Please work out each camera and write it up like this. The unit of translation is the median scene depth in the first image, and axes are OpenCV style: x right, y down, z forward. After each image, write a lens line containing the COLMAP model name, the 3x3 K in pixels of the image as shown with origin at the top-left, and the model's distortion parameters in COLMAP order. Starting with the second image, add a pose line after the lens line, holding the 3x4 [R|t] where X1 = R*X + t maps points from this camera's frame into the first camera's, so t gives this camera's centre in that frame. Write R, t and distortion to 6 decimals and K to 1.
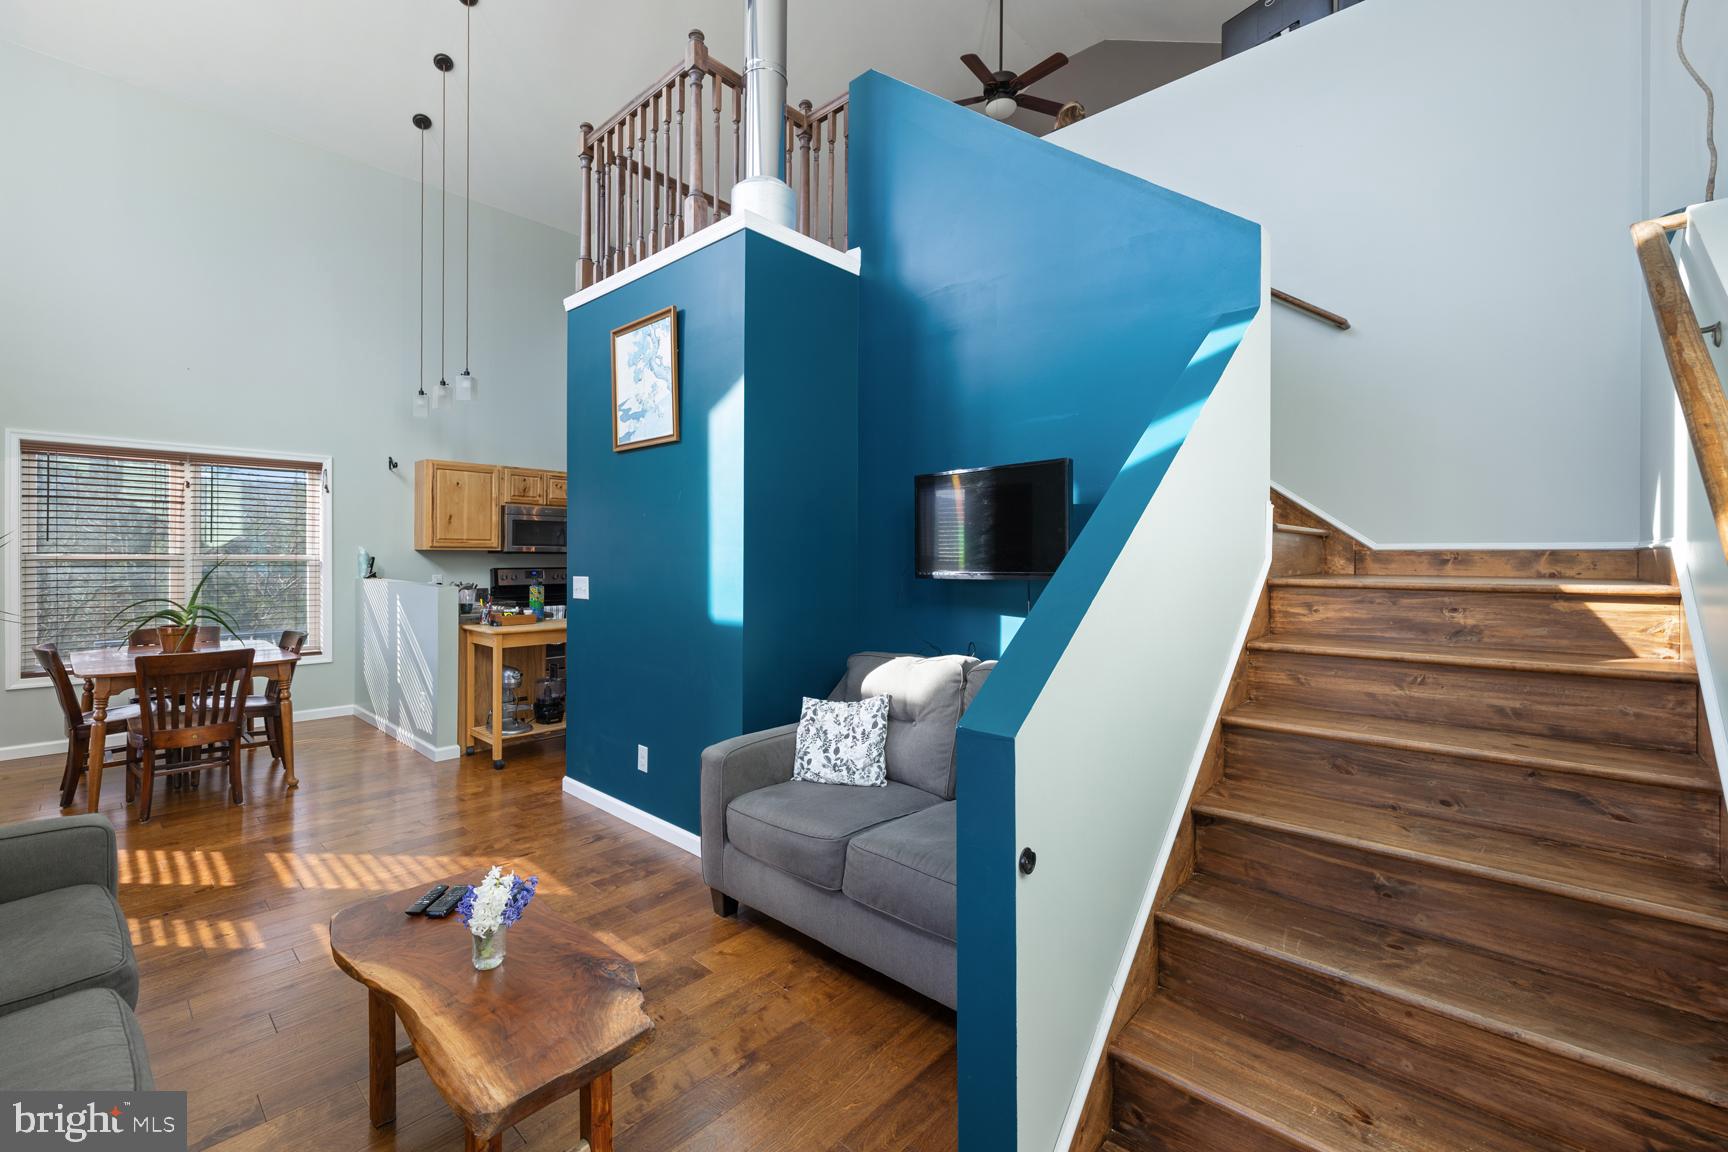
lens RADIAL K [[734.7, 0, 867.2], [0, 734.7, 554.2], [0, 0, 1]] dist [0.000495, 0.000139]
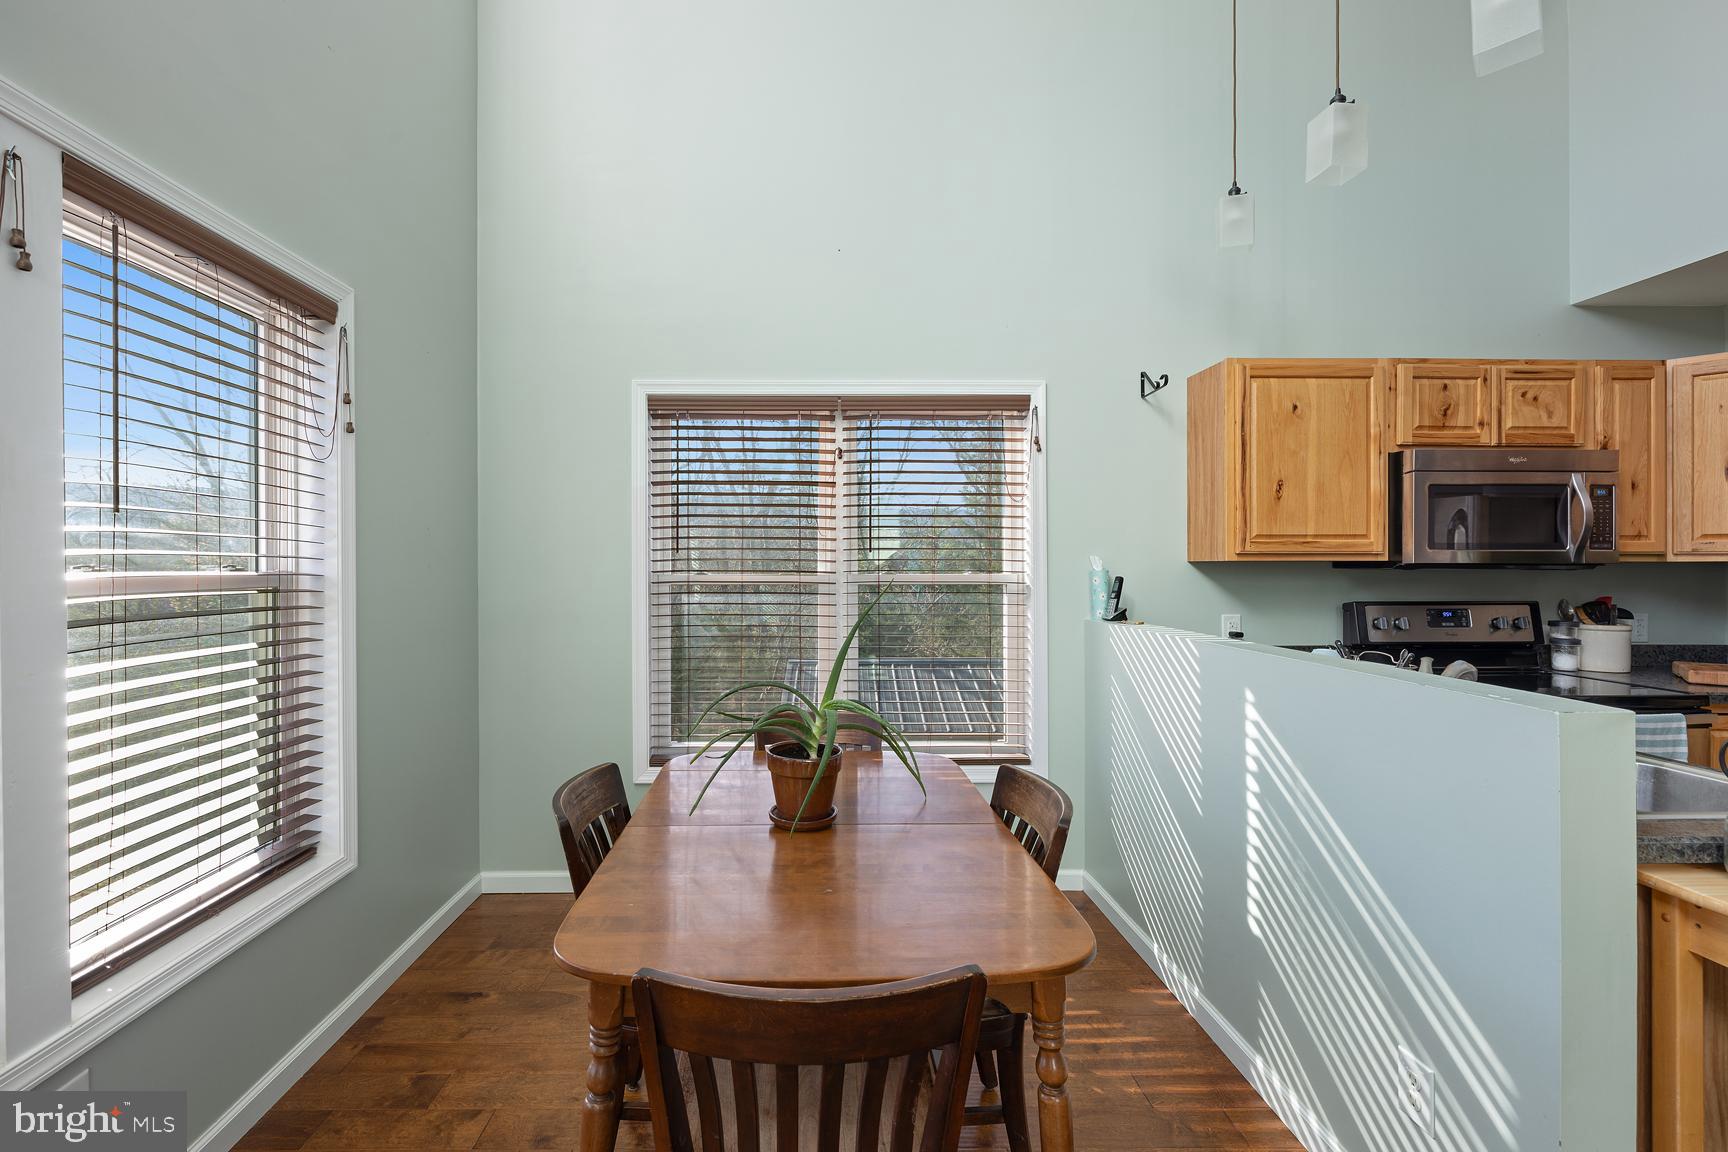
lens RADIAL K [[734.7, 0, 809.7], [0, 734.7, 566.1], [0, 0, 1]] dist [0.000495, 0.000139]
pose [[0.679735, -0.007917, -0.733415, -0.633178], [0.004855, 0.999968, -0.006295, -0.001690], [0.733441, 0.000718, 0.679752, 0.722298]]
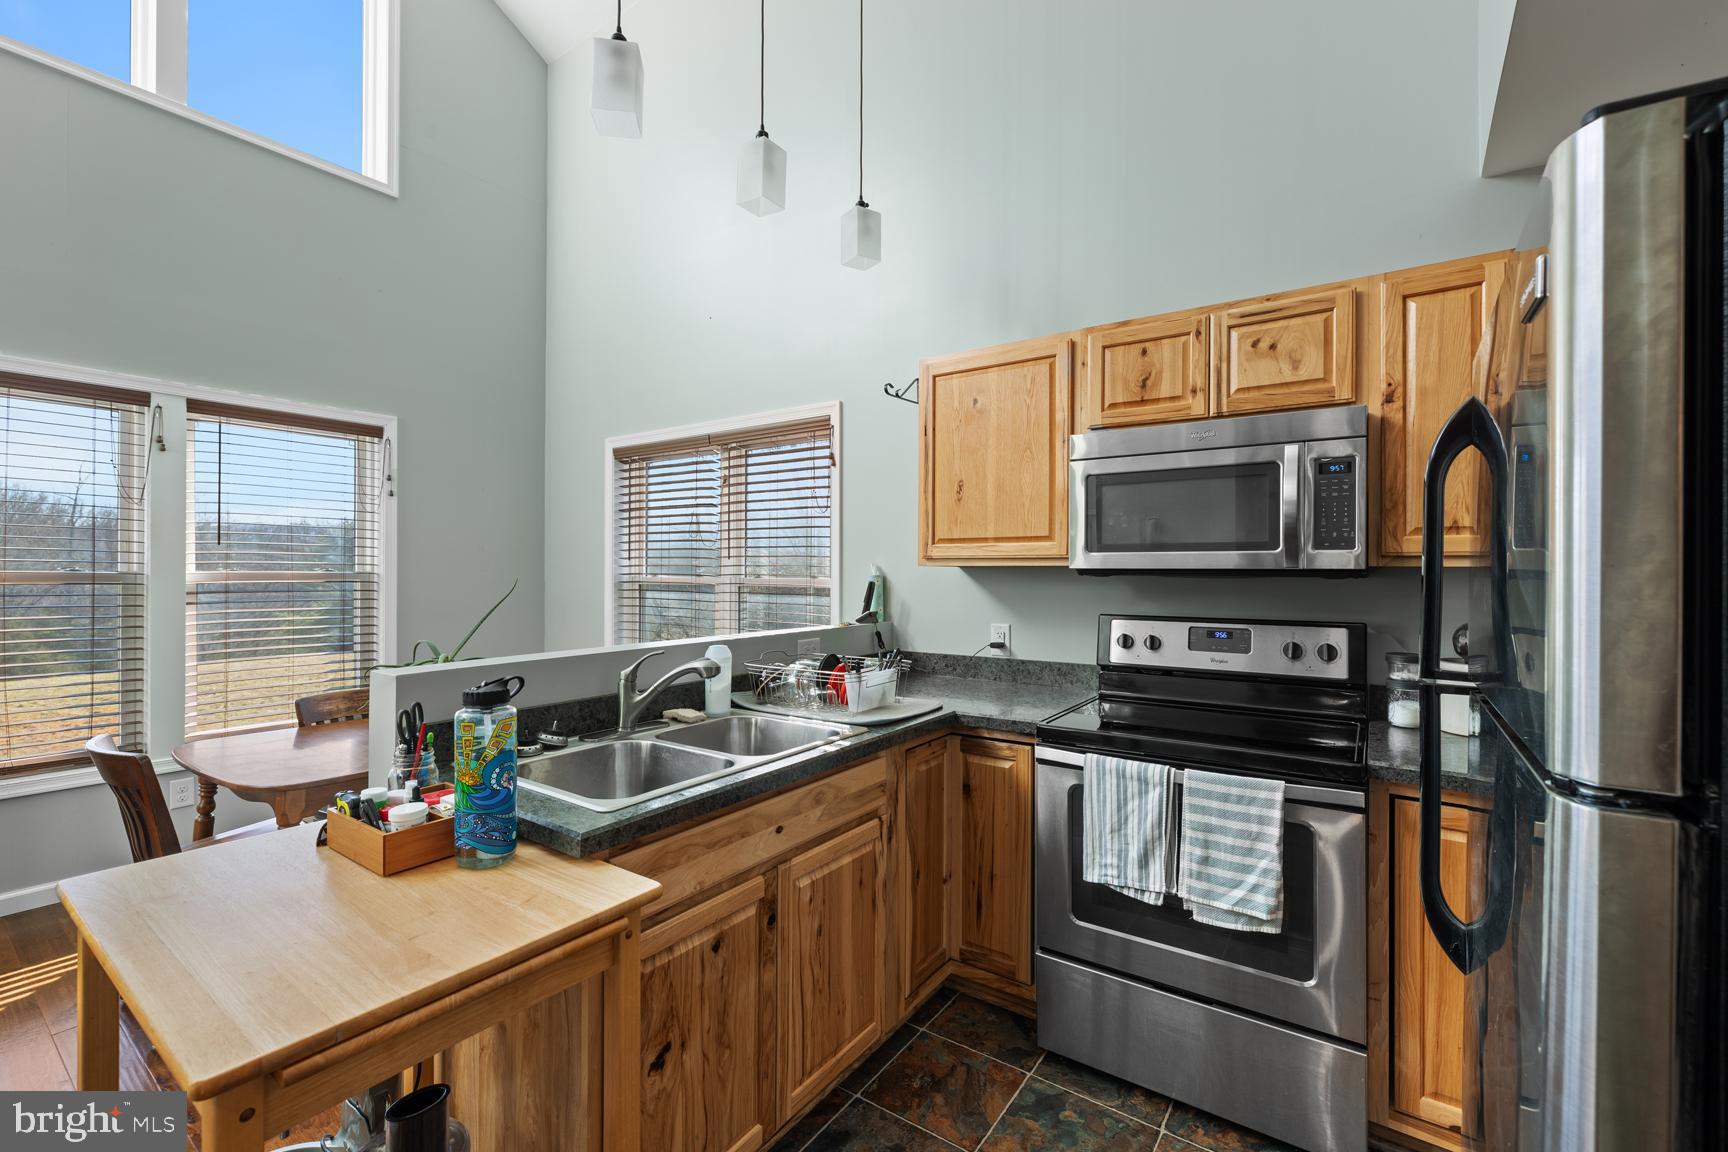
lens RADIAL K [[734.7, 0, 861.6], [0, 734.7, 566.8], [0, 0, 1]] dist [0.000495, 0.000139]
pose [[0.117517, -0.013835, -0.992975, -0.238812], [-0.004730, 0.999884, -0.014491, 0.001400], [0.993060, 0.006400, 0.117438, 1.298115]]
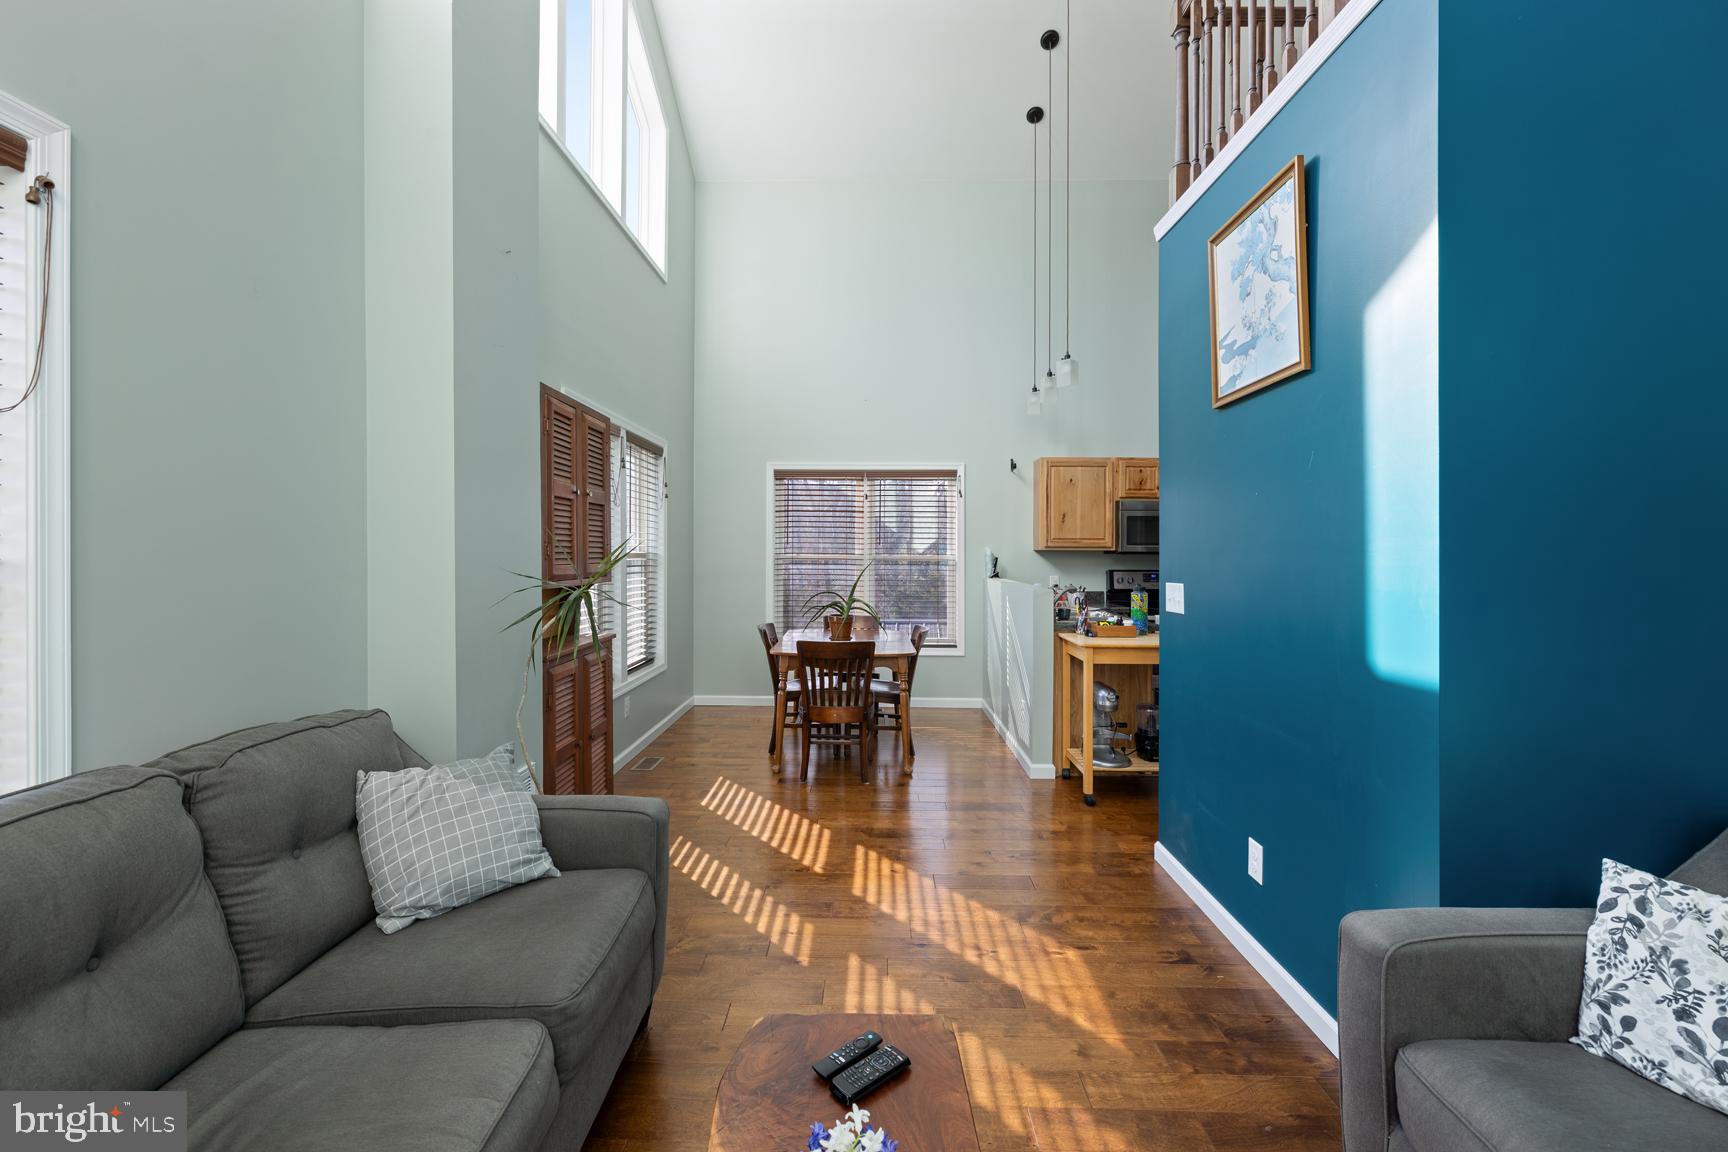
lens RADIAL K [[734.7, 0, 855.7], [0, 734.7, 547.5], [0, 0, 1]] dist [0.000495, 0.000139]
pose [[0.653902, -0.007427, -0.756543, -0.031716], [-0.001370, 0.999939, -0.011001, 0.002385], [0.756578, 0.008230, 0.653851, 0.247622]]
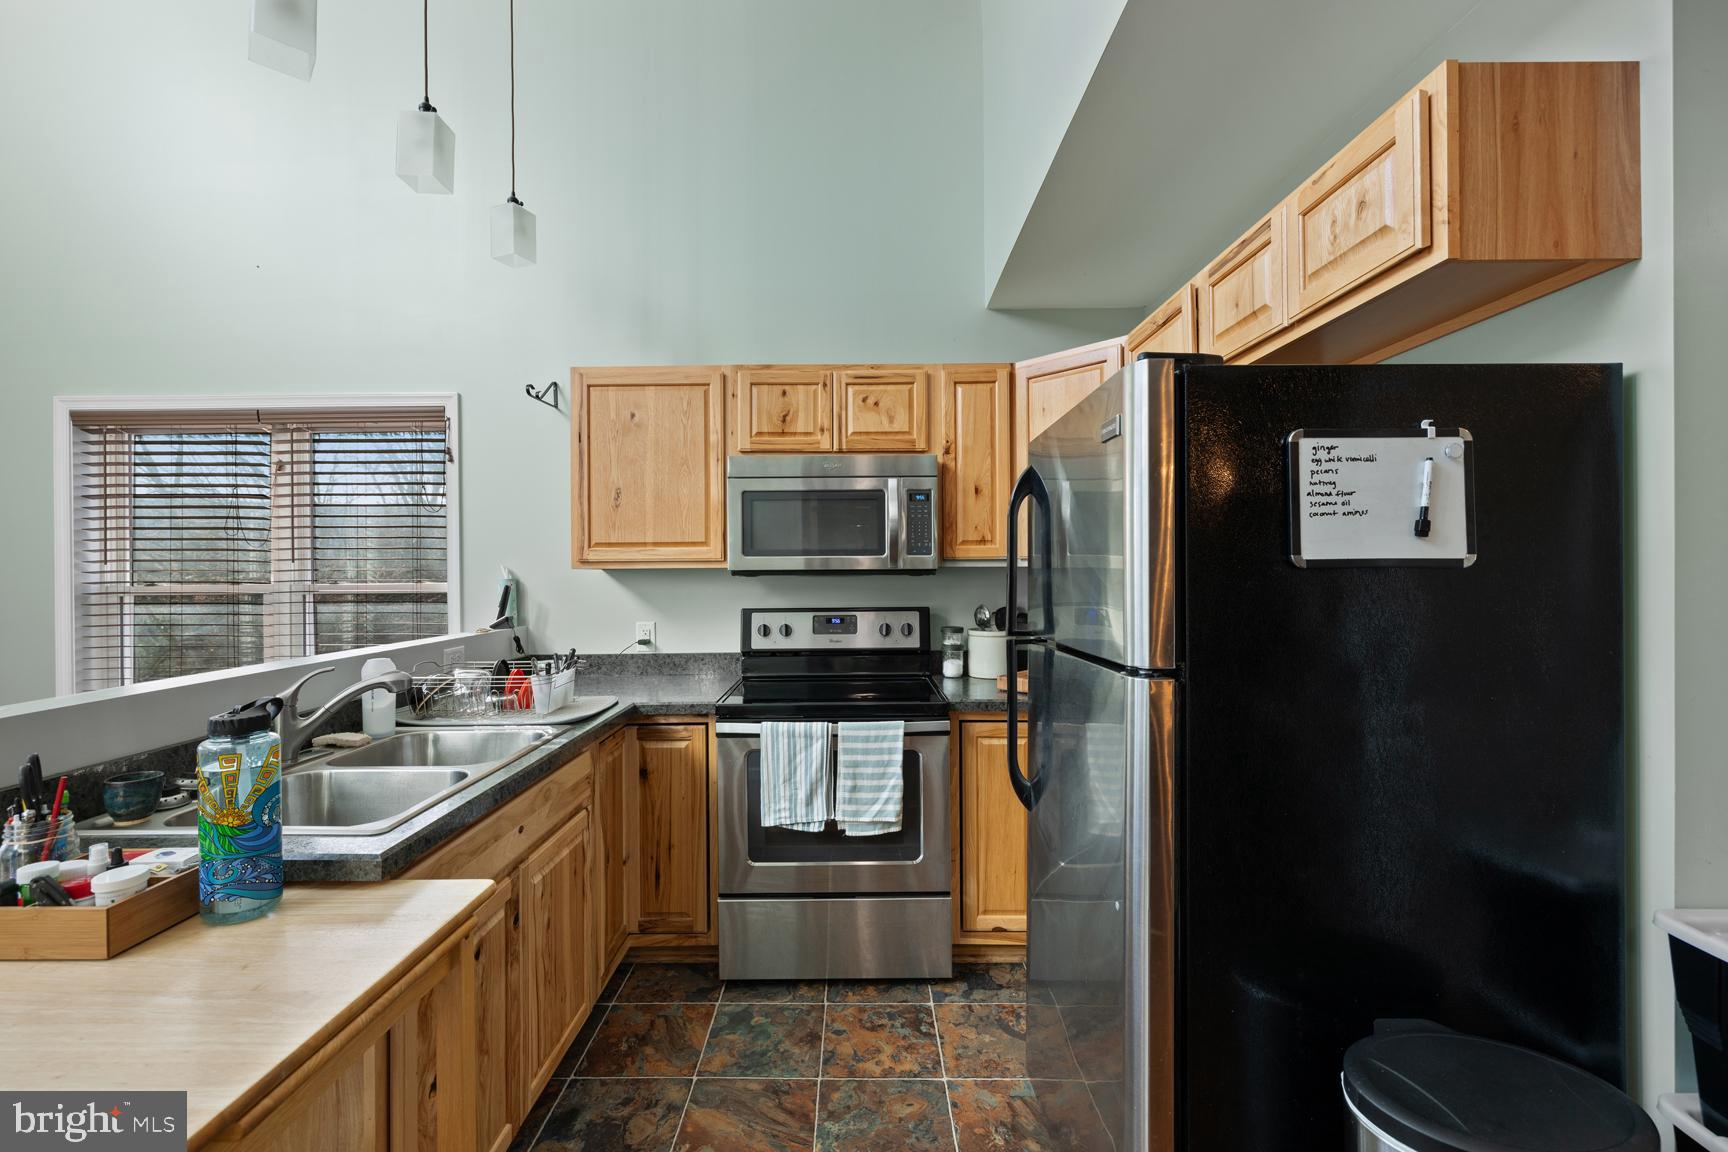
lens RADIAL K [[734.7, 0, 844.7], [0, 734.7, 569.9], [0, 0, 1]] dist [0.000495, 0.000139]
pose [[0.660299, -0.015048, -0.750852, -0.218545], [0.011864, 0.999883, -0.009605, 0.001088], [0.750909, -0.002565, 0.660401, 1.175995]]
